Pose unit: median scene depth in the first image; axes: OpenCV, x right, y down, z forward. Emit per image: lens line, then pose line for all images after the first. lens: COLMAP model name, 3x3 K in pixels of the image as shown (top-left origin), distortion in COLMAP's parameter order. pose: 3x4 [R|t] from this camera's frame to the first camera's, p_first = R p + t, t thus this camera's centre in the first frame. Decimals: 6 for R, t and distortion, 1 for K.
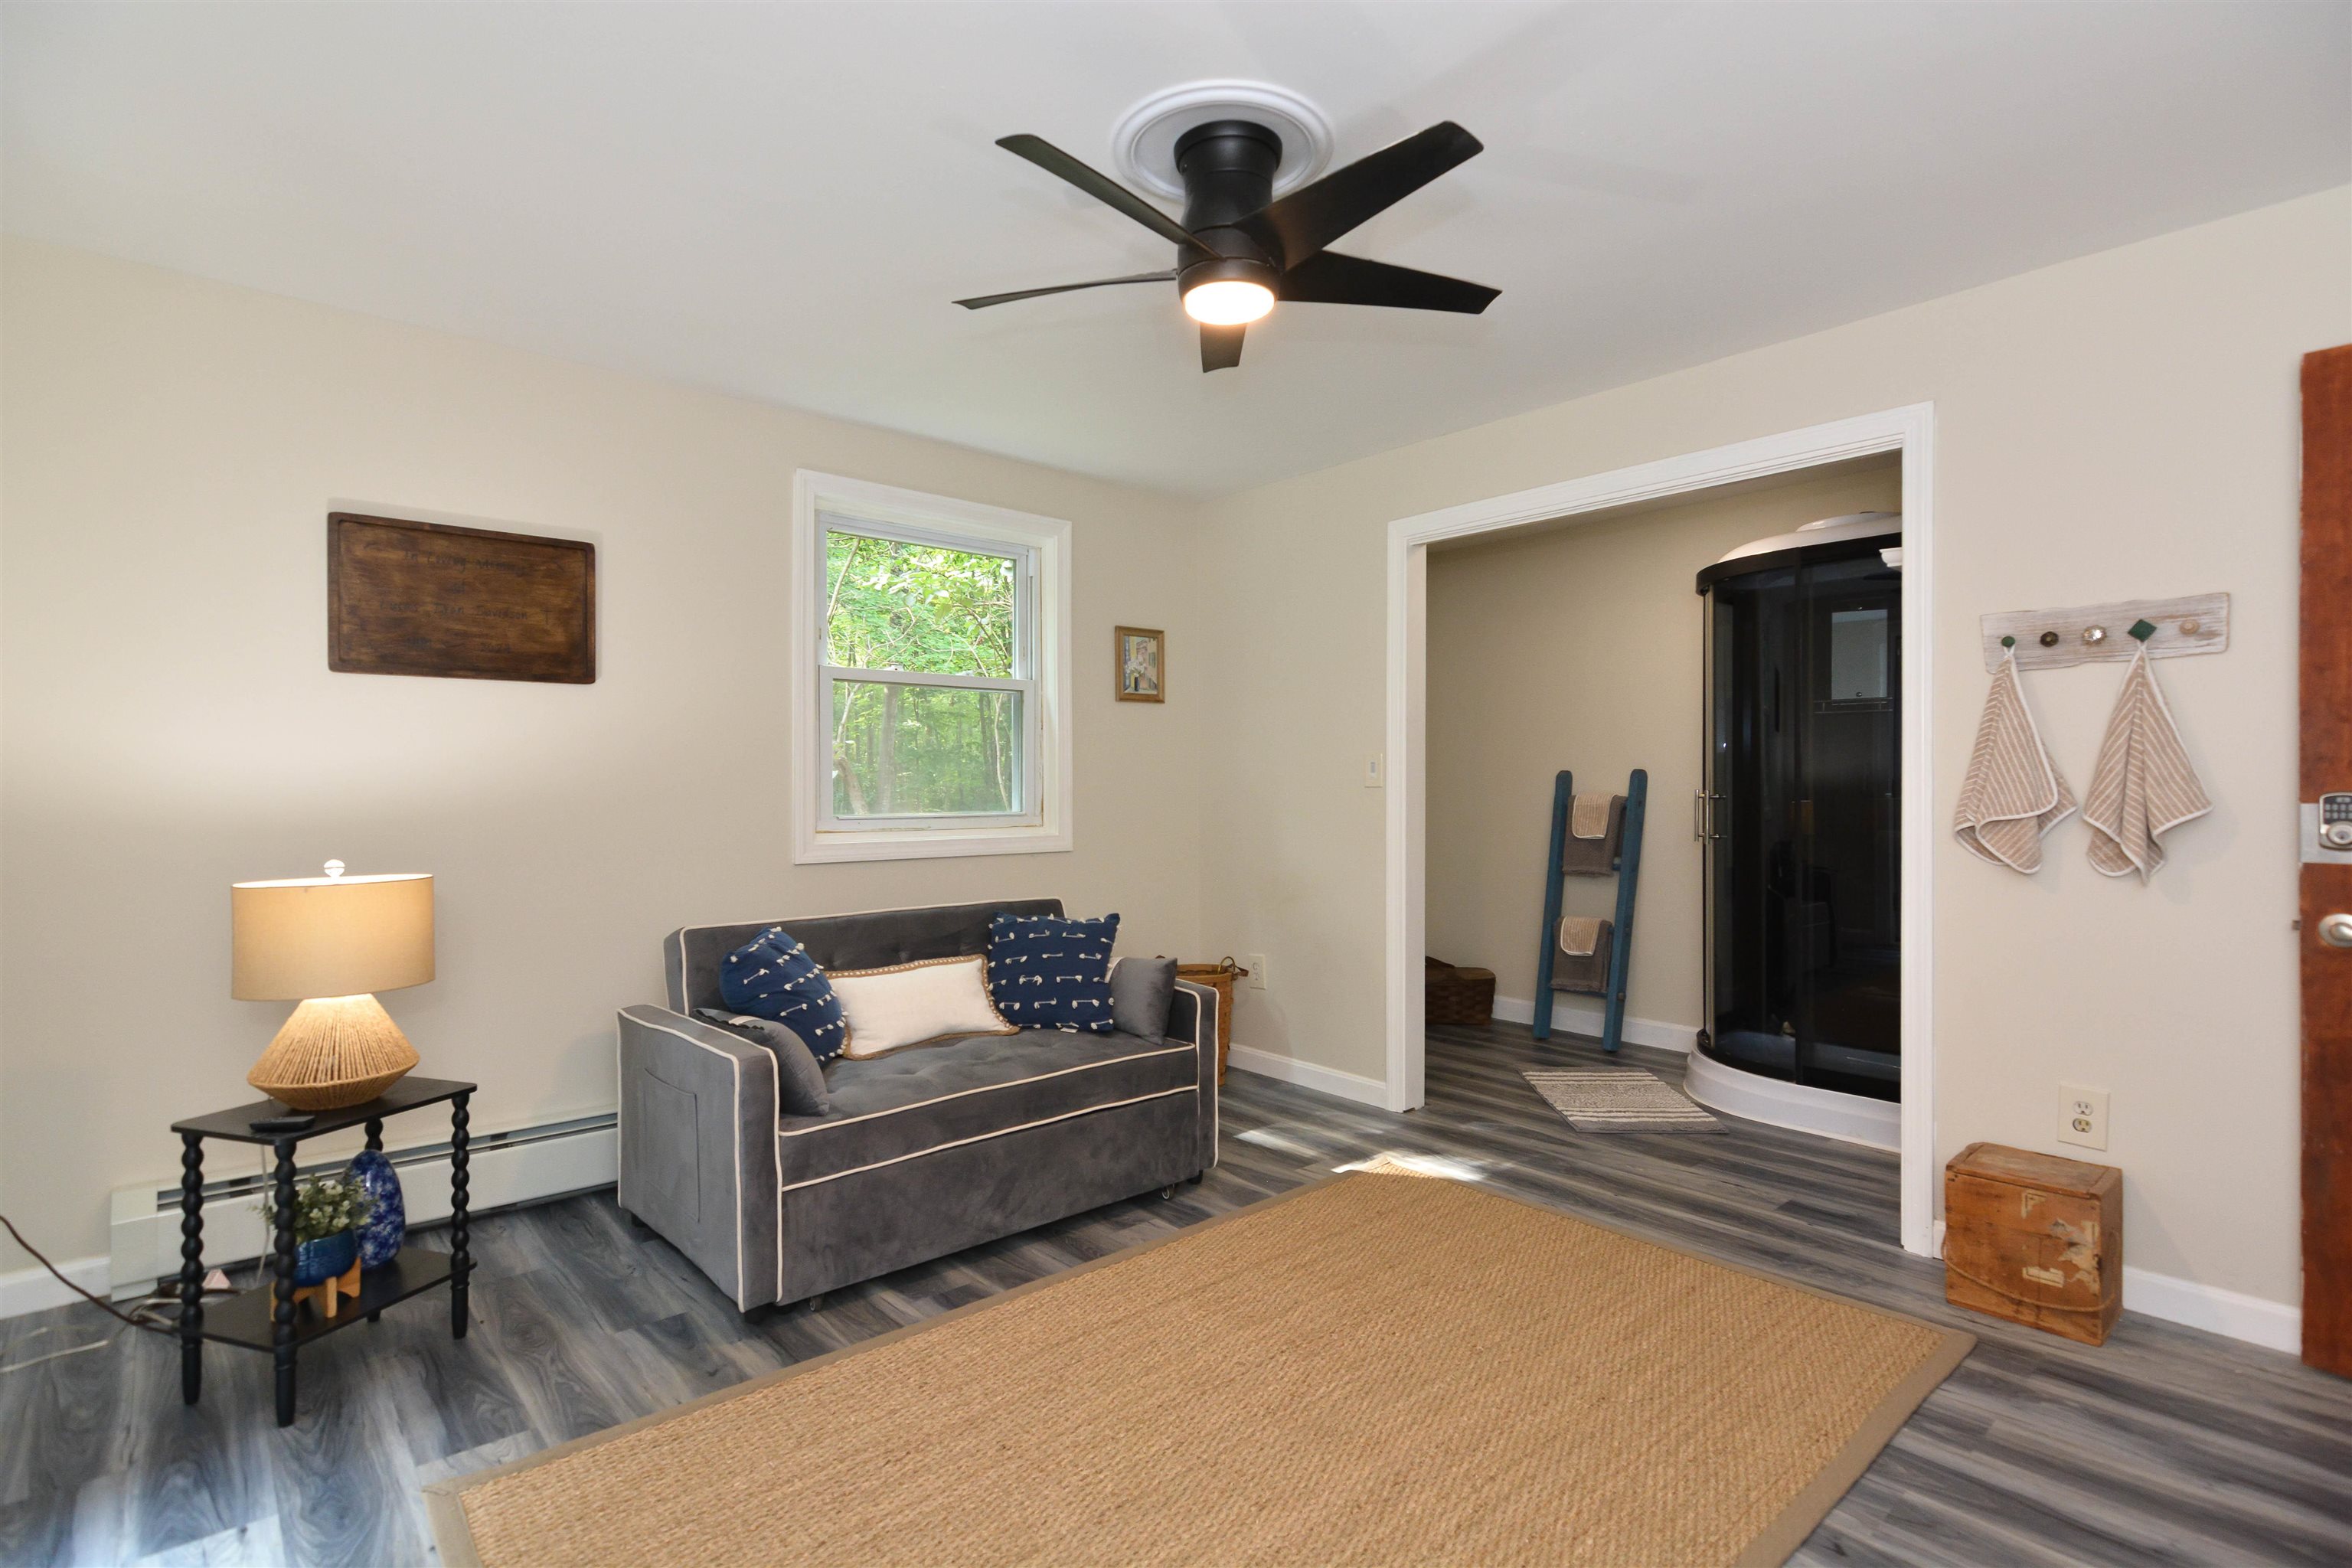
lens RADIAL K [[1142.8, 0, 1176.0], [0, 1142.8, 784.0], [0, 0, 1]] dist [0.021095, -0.011460]
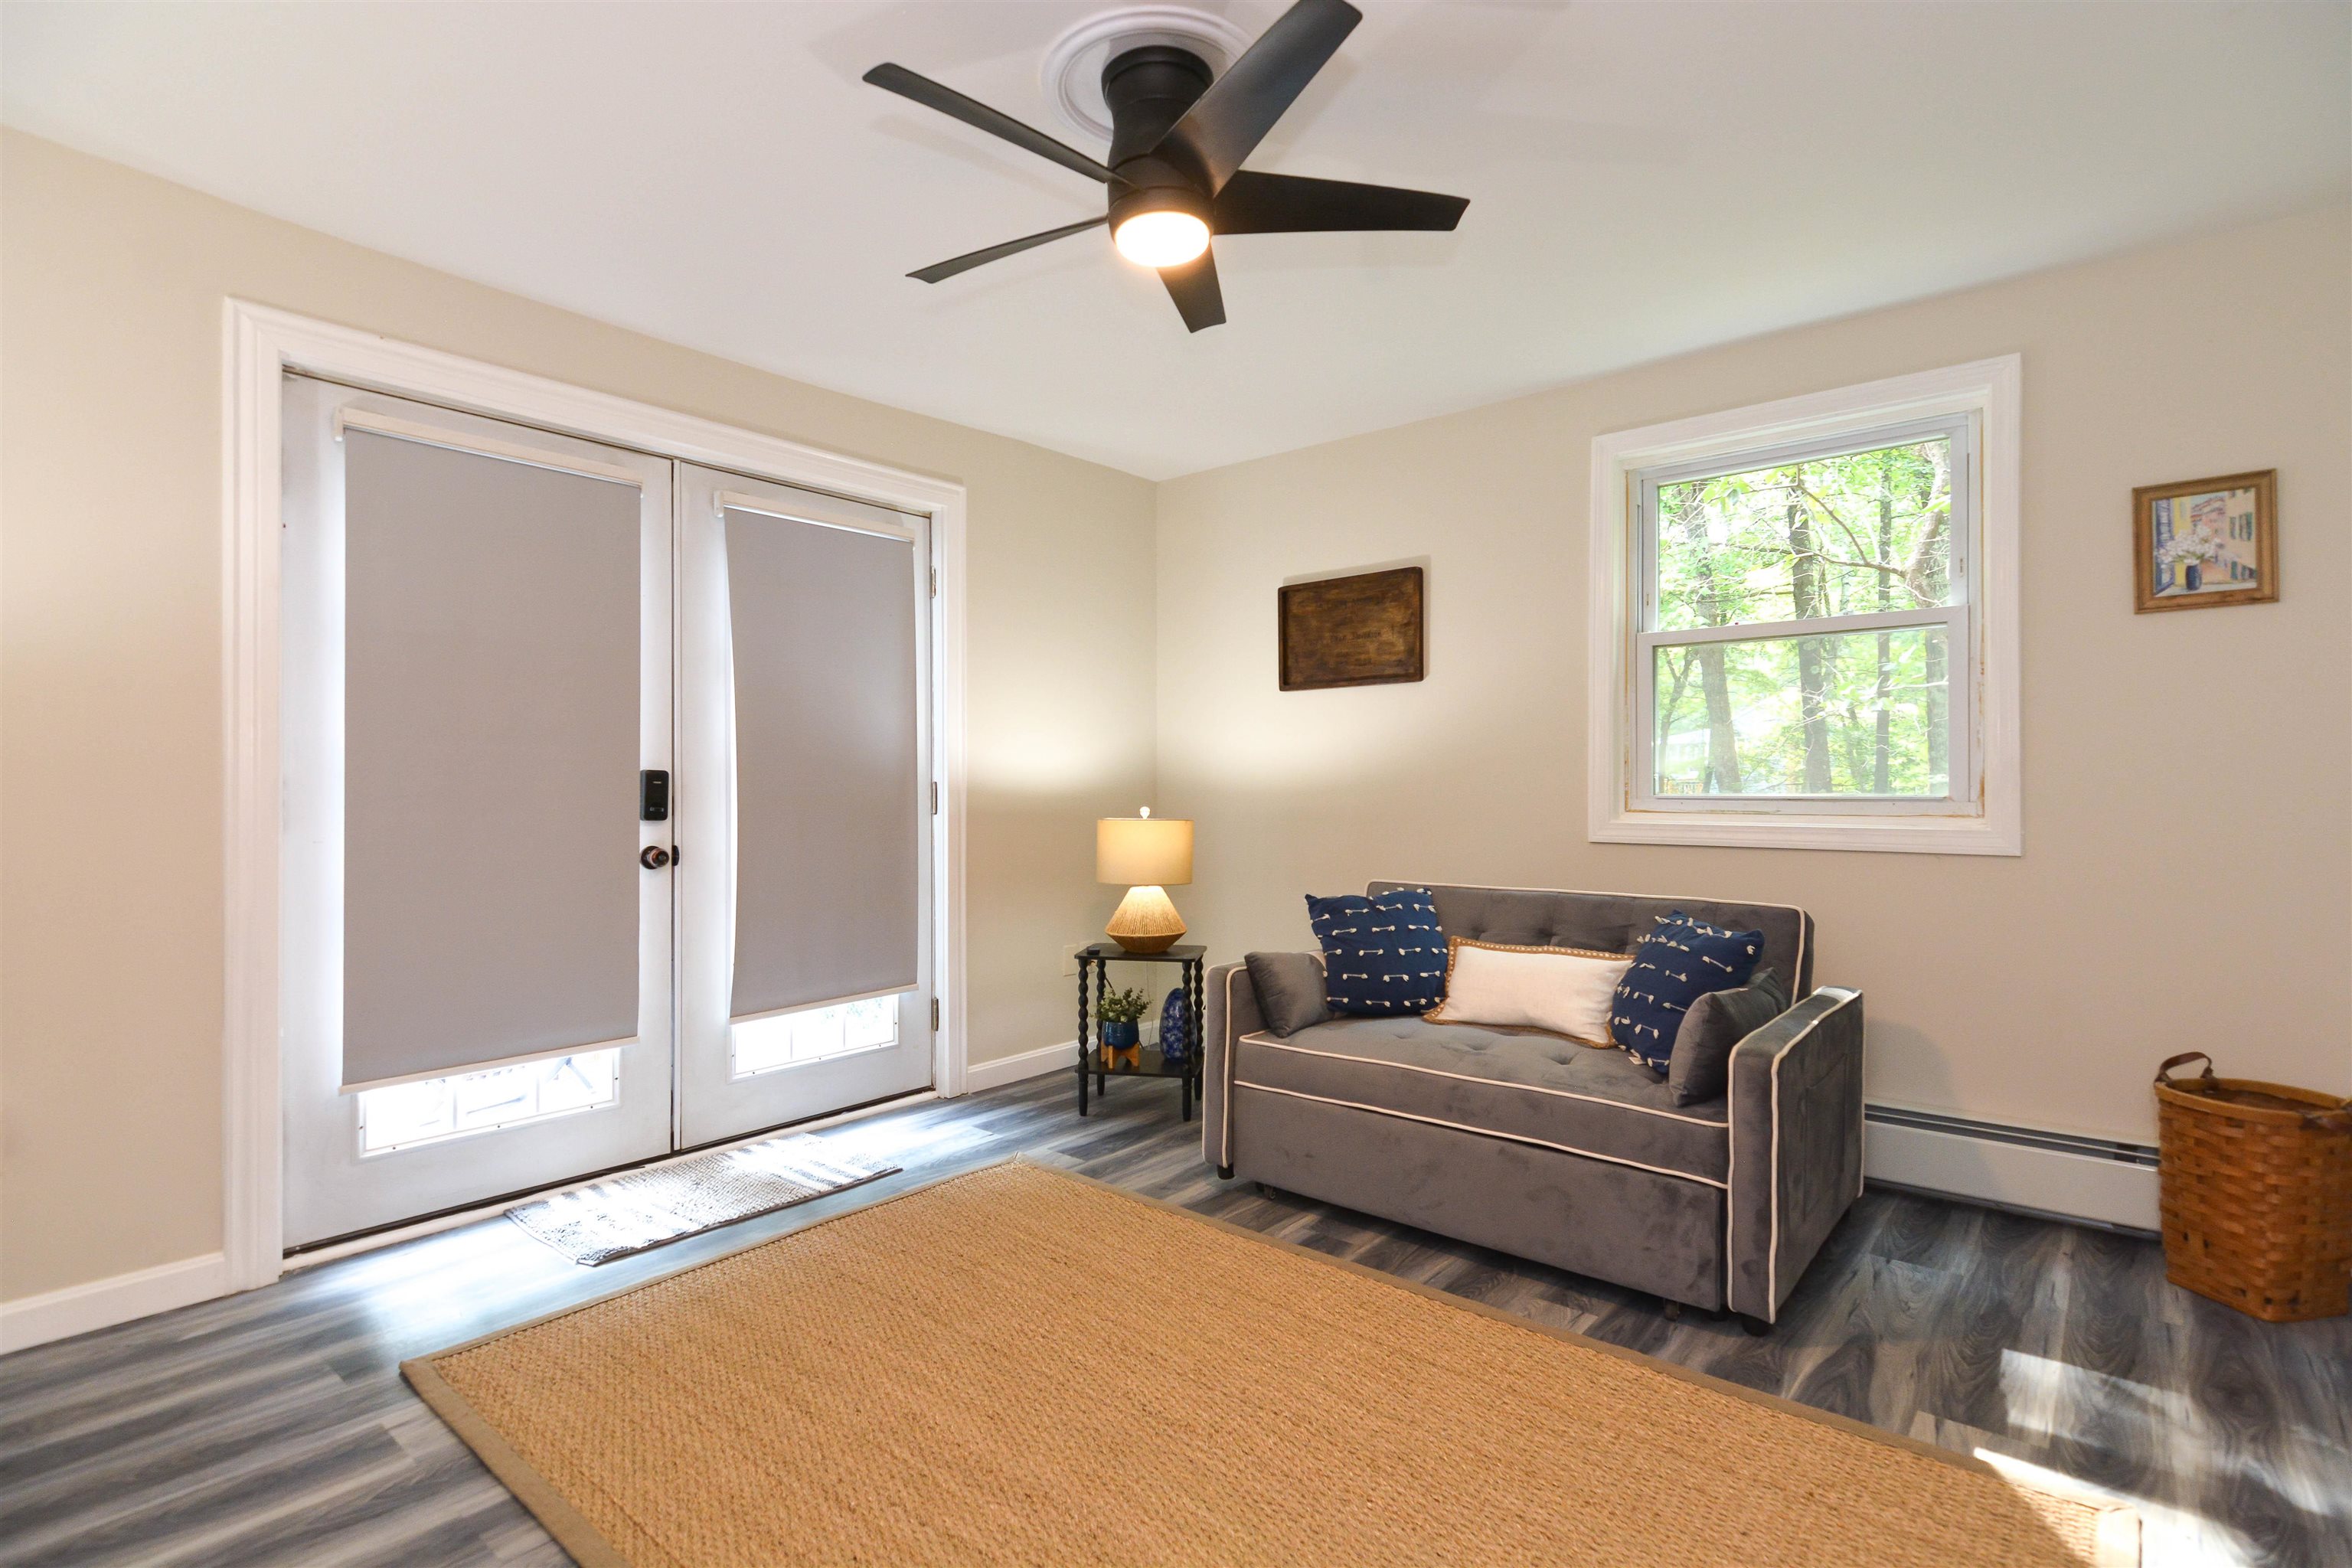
lens RADIAL K [[1120.1, 0, 1195.9], [0, 1120.1, 787.8], [0, 0, 1]] dist [0.010558, -0.010711]
pose [[0.145671, -0.011254, -0.989269, 0.640879], [-0.011123, 0.999853, -0.013012, 0.044942], [0.989271, 0.012900, 0.145524, 0.600365]]
